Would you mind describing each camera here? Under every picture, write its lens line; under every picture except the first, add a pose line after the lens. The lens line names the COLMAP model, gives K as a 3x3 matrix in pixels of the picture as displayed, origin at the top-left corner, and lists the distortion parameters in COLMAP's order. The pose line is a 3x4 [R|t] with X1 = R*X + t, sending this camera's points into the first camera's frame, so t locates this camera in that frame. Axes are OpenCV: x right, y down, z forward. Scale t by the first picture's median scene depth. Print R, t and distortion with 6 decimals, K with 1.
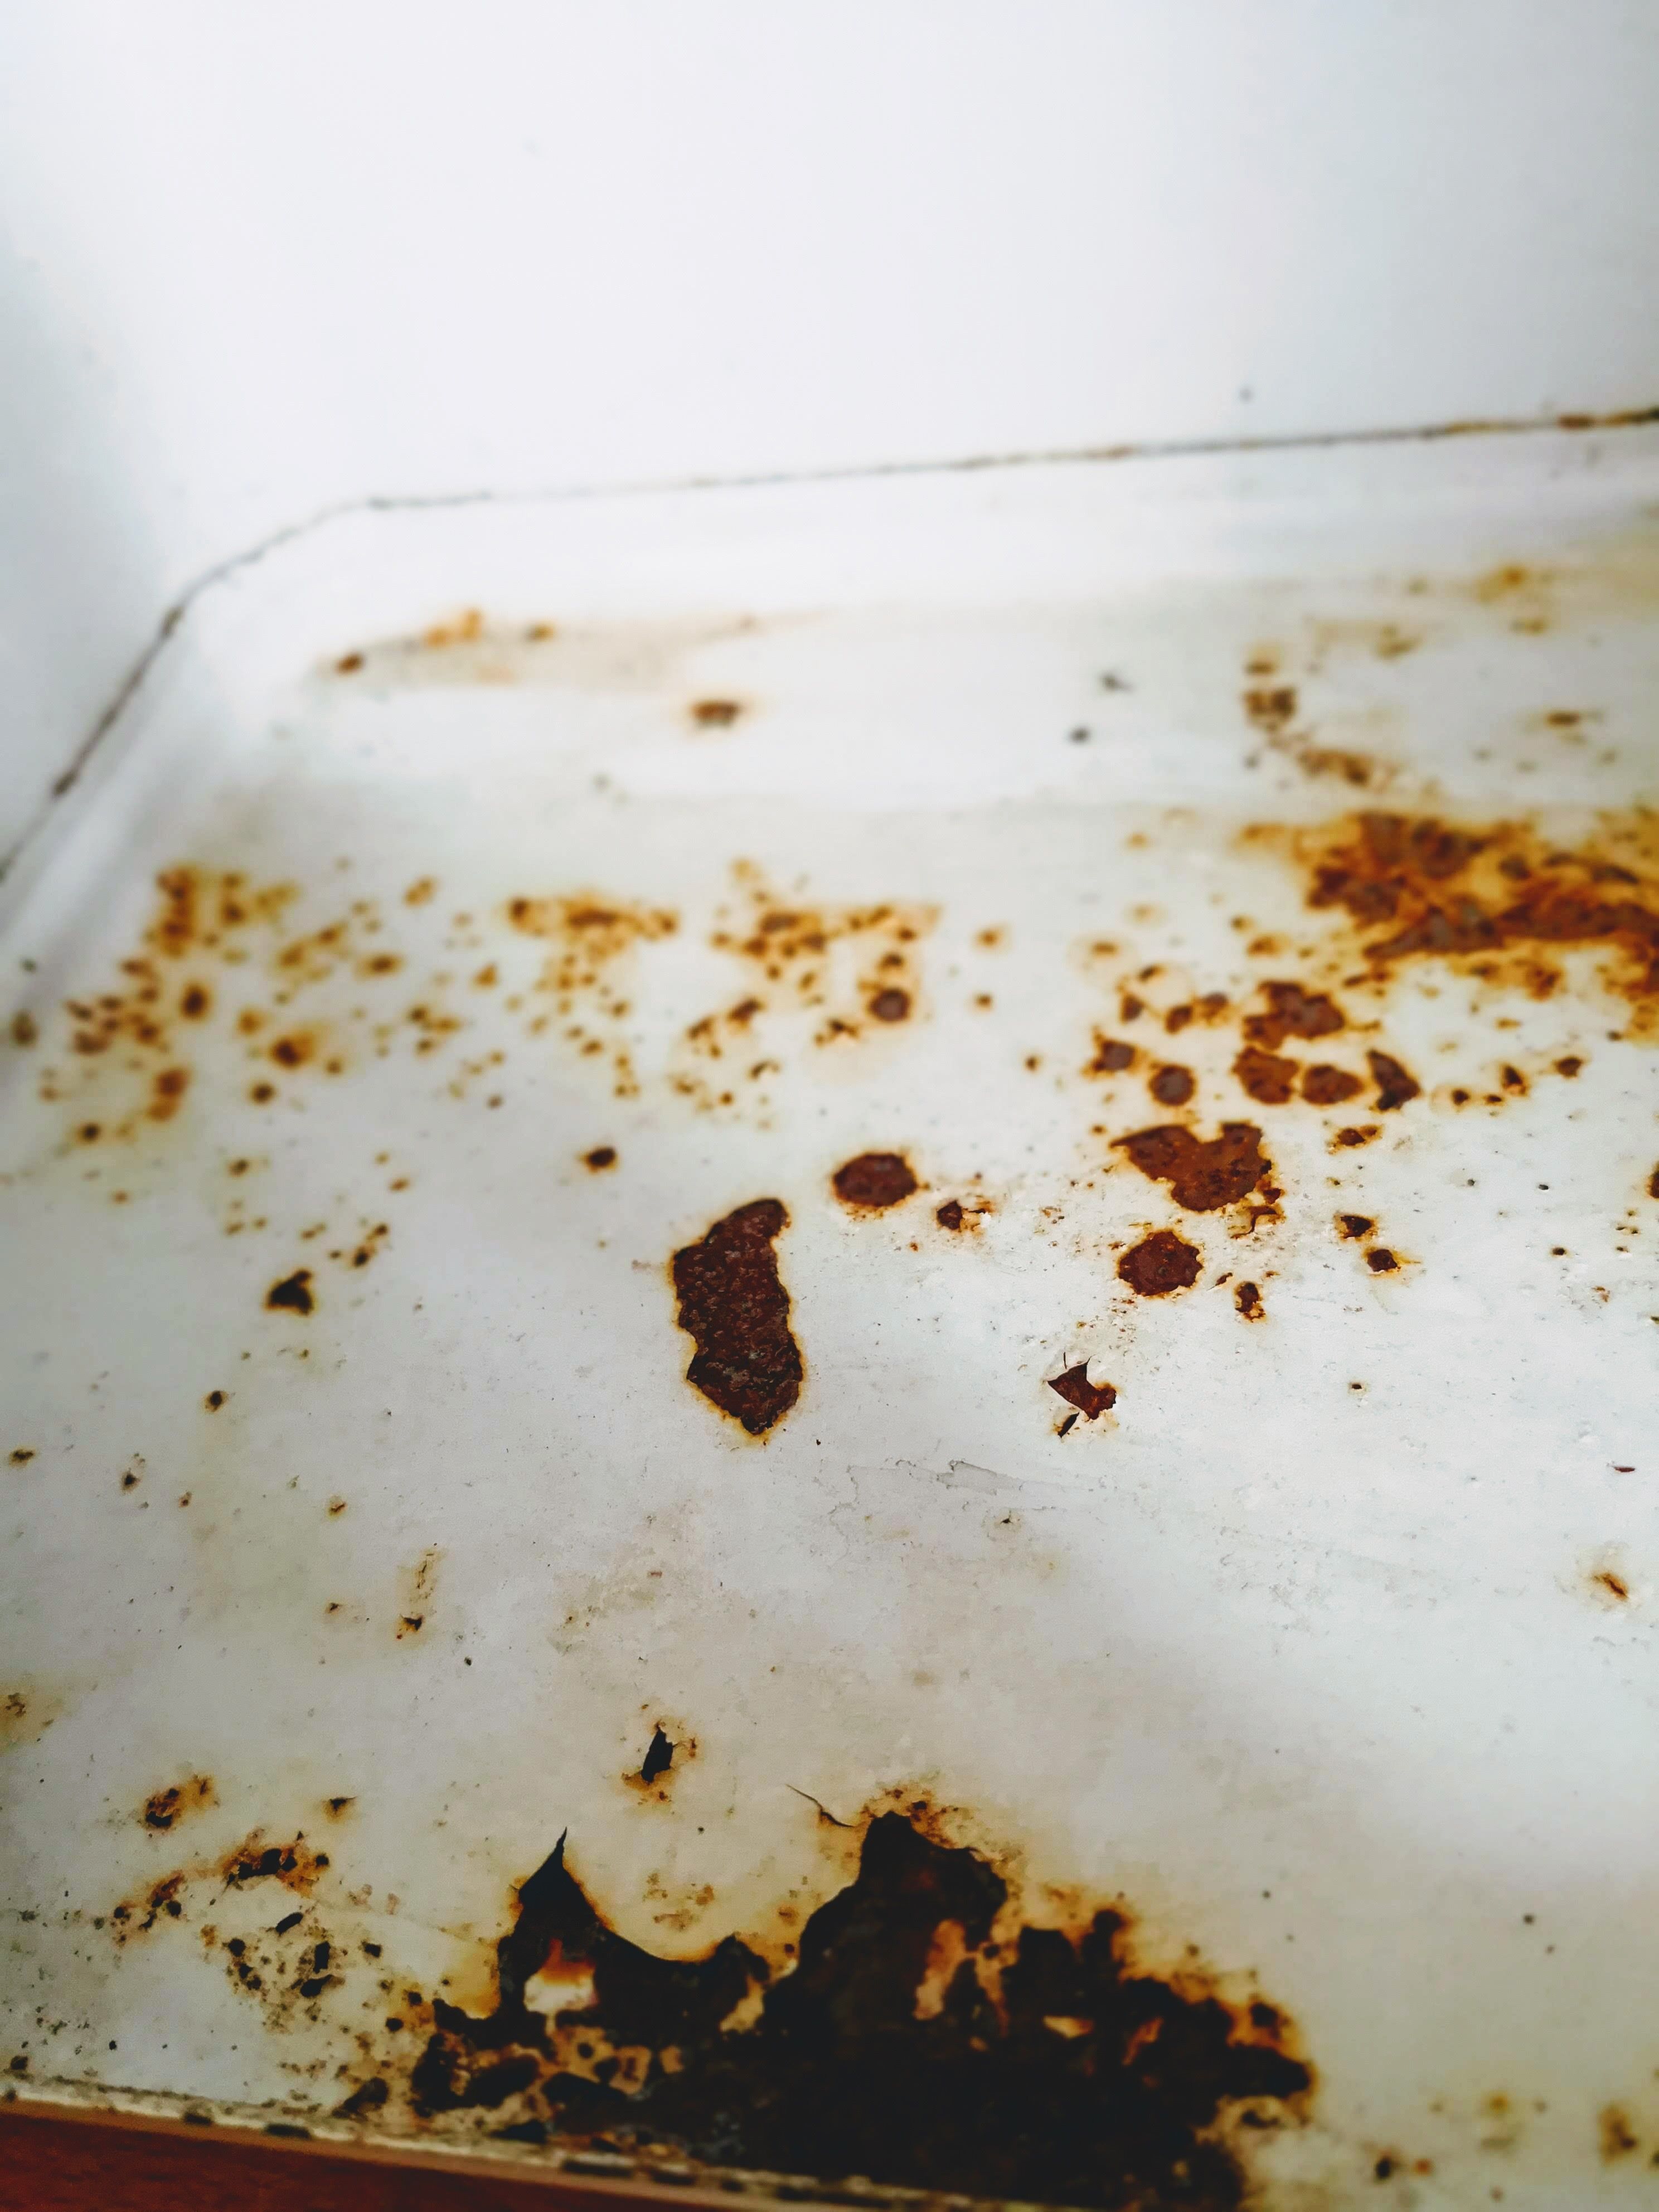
lens RADIAL K [[1824.3, 0, 830.6], [0, 1824.3, 1106.5], [0, 0, 1]] dist [0.022980, -0.055213]
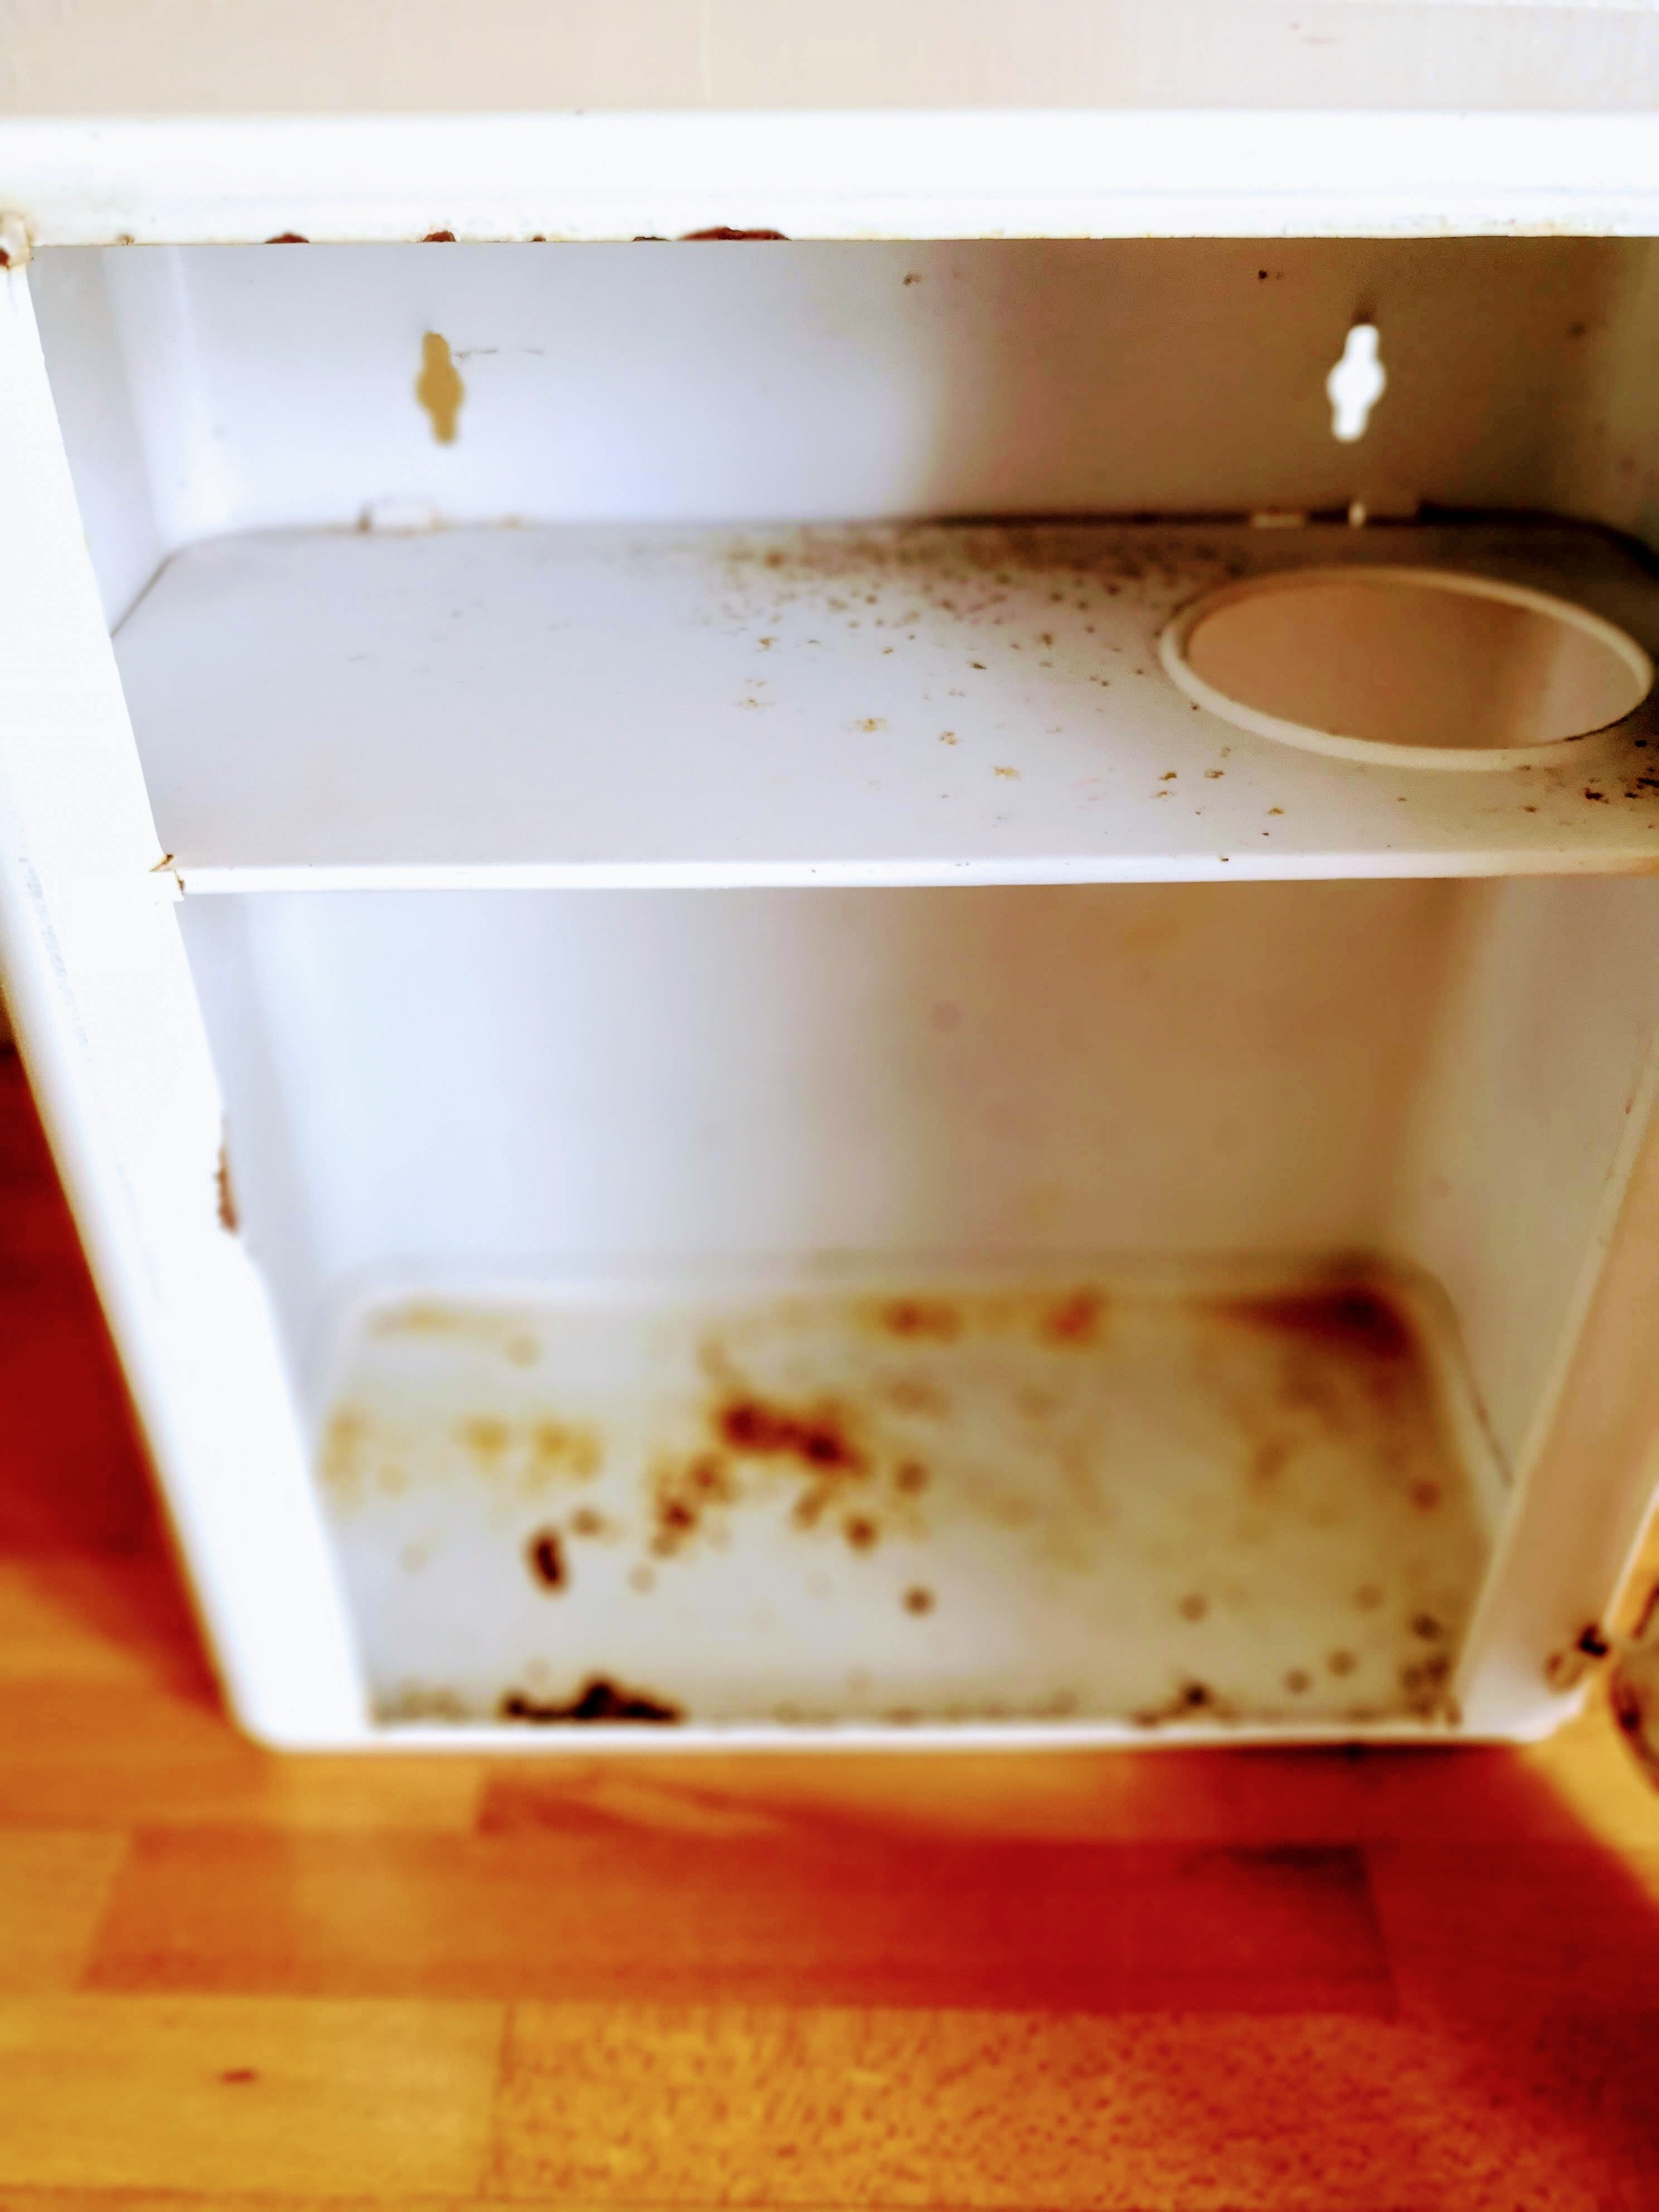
lens RADIAL K [[1824.3, 0, 829.4], [0, 1824.3, 1104.9], [0, 0, 1]] dist [0.022980, -0.055213]
pose [[0.980579, 0.029479, 0.193898, -0.196827], [0.002618, 0.986584, -0.163231, -0.158447], [-0.196108, 0.160568, 0.967347, -2.373240]]
